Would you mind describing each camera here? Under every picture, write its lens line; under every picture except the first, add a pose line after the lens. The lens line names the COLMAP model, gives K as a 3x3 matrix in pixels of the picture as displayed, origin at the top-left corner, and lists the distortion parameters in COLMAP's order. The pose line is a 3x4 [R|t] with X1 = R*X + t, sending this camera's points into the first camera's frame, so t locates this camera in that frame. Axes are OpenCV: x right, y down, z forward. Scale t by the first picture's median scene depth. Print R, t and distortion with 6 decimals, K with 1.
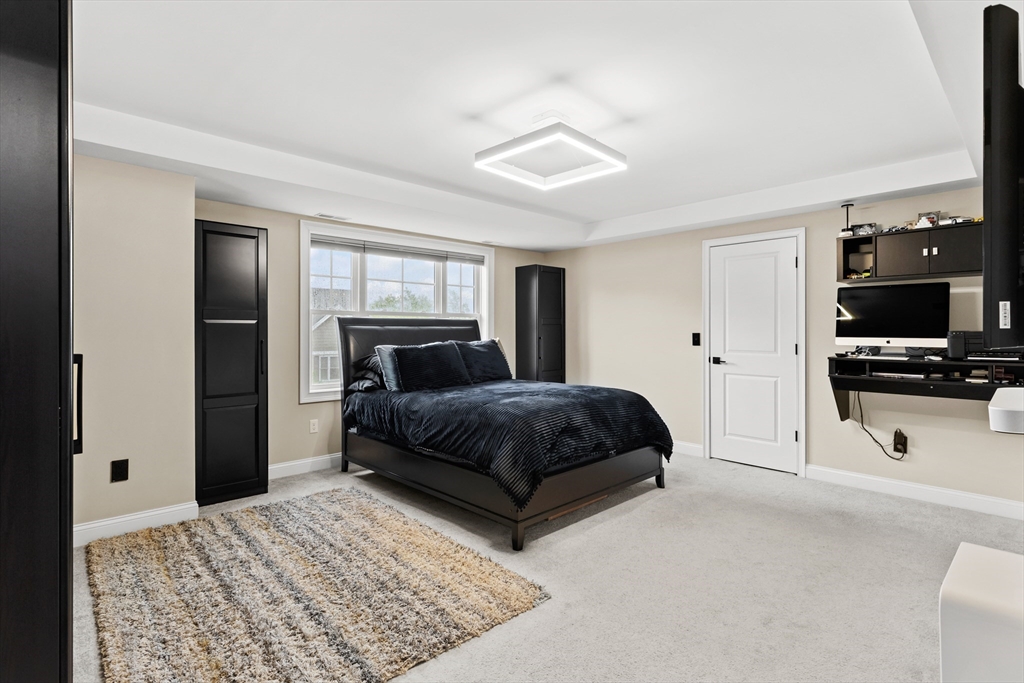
lens RADIAL K [[495.7, 0, 514.8], [0, 495.7, 335.2], [0, 0, 1]] dist [0.002628, 0.000757]
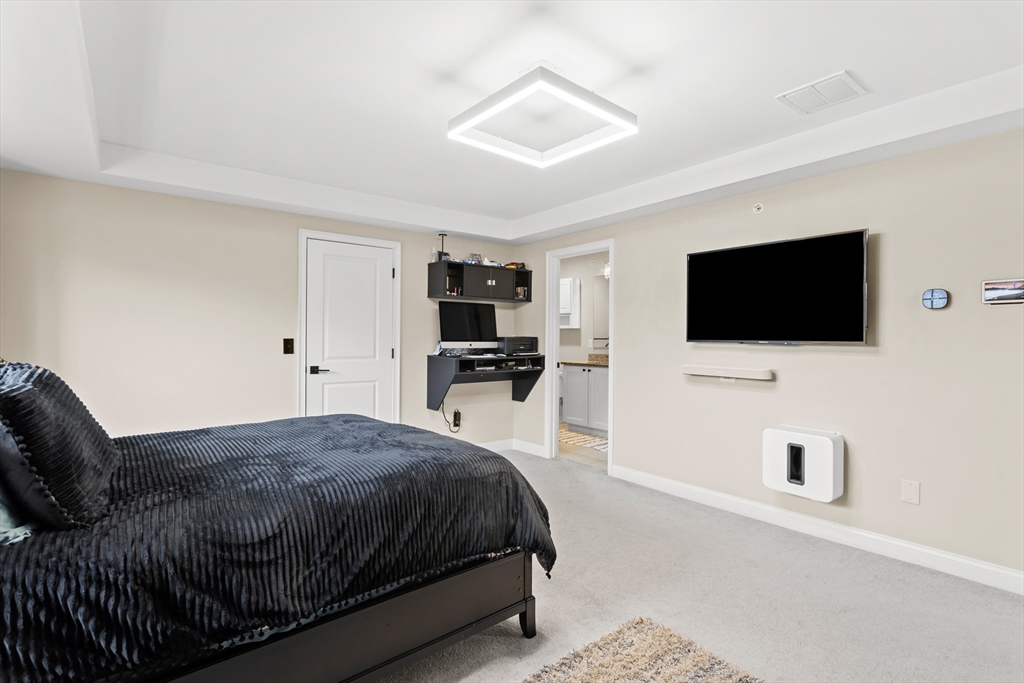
lens RADIAL K [[493.3, 0, 528.5], [0, 493.3, 336.8], [0, 0, 1]] dist [0.033662, 0.000118]
pose [[0.083355, -0.004773, 0.996509, -0.549201], [0.002549, 0.999986, 0.004576, -0.013334], [-0.996517, 0.002159, 0.083366, 0.695950]]
